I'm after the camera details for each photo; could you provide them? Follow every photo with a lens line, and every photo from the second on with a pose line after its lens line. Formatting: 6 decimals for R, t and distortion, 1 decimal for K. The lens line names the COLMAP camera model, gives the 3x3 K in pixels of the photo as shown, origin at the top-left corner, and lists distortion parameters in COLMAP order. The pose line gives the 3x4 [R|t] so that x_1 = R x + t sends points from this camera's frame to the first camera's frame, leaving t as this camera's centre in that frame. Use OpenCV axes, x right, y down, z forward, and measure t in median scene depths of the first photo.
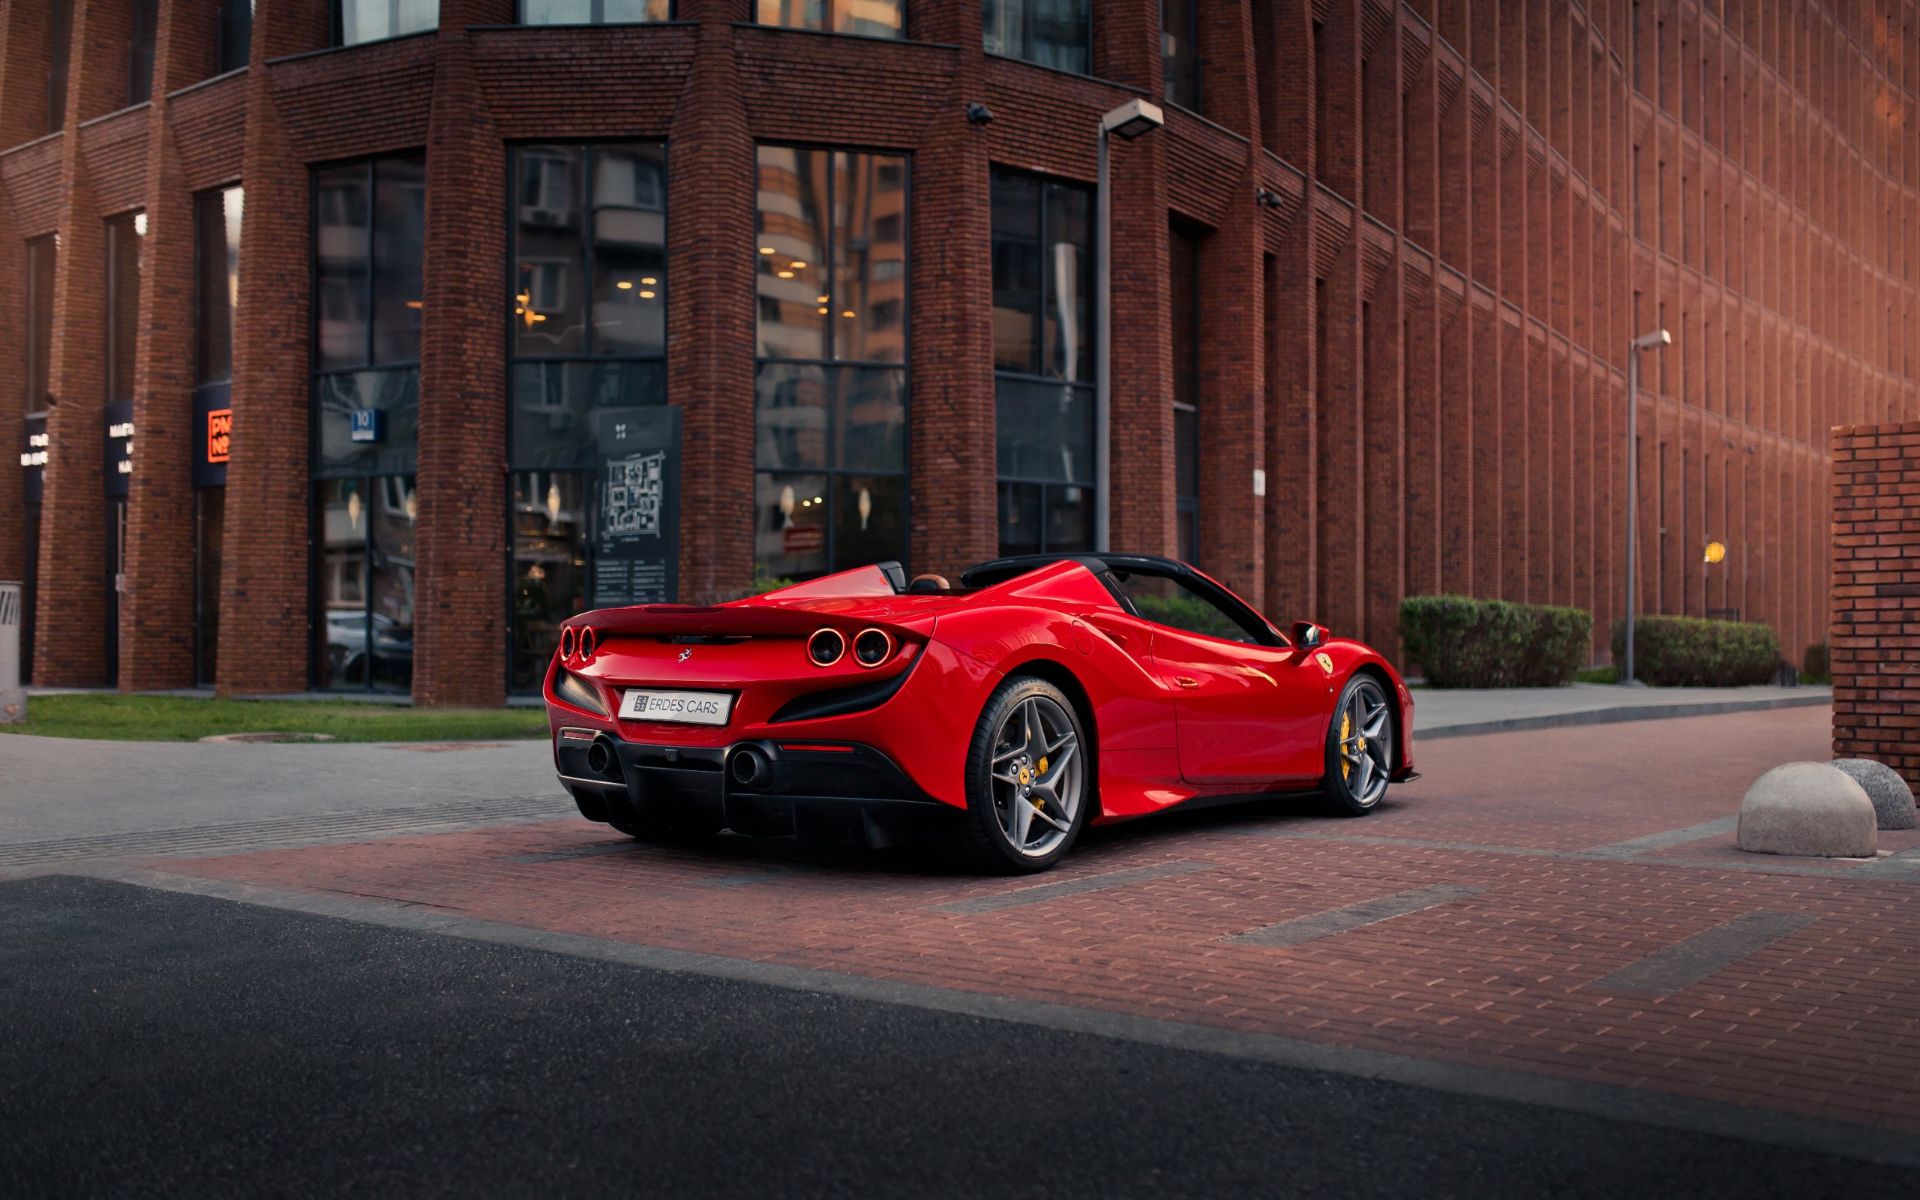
lens RADIAL K [[1858.9, 0, 953.0], [0, 1858.9, 629.0], [0, 0, 1]] dist [-0.074551, 0.108349]
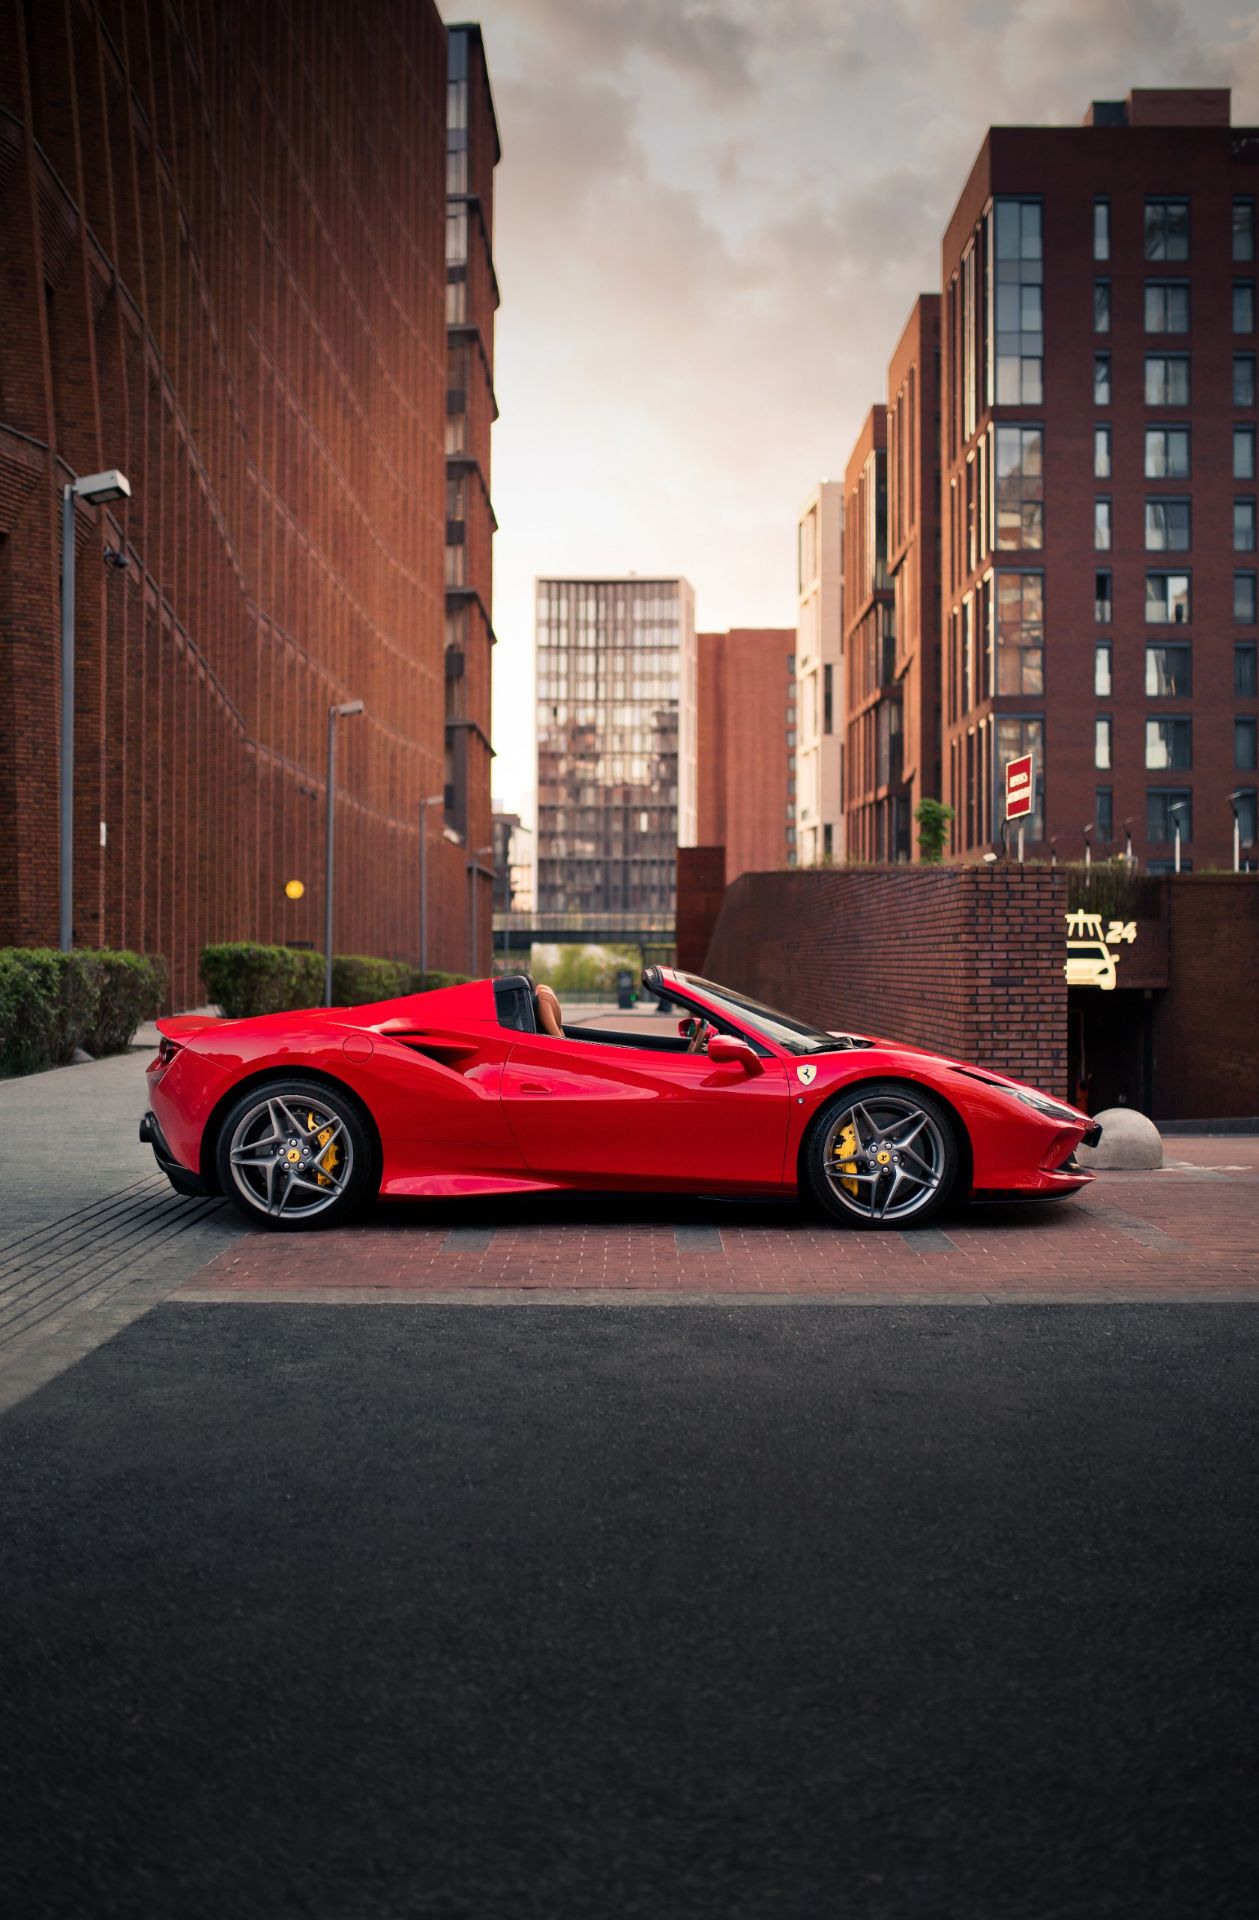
lens RADIAL K [[1875.3, 0, 629.5], [0, 1875.3, 960.0], [0, 0, 1]] dist [-0.074529, 0.088907]
pose [[0.791581, 0.000751, 0.611063, -0.274329], [-0.005661, 0.999965, 0.006104, -0.020028], [-0.611038, -0.008291, 0.791558, 0.004995]]
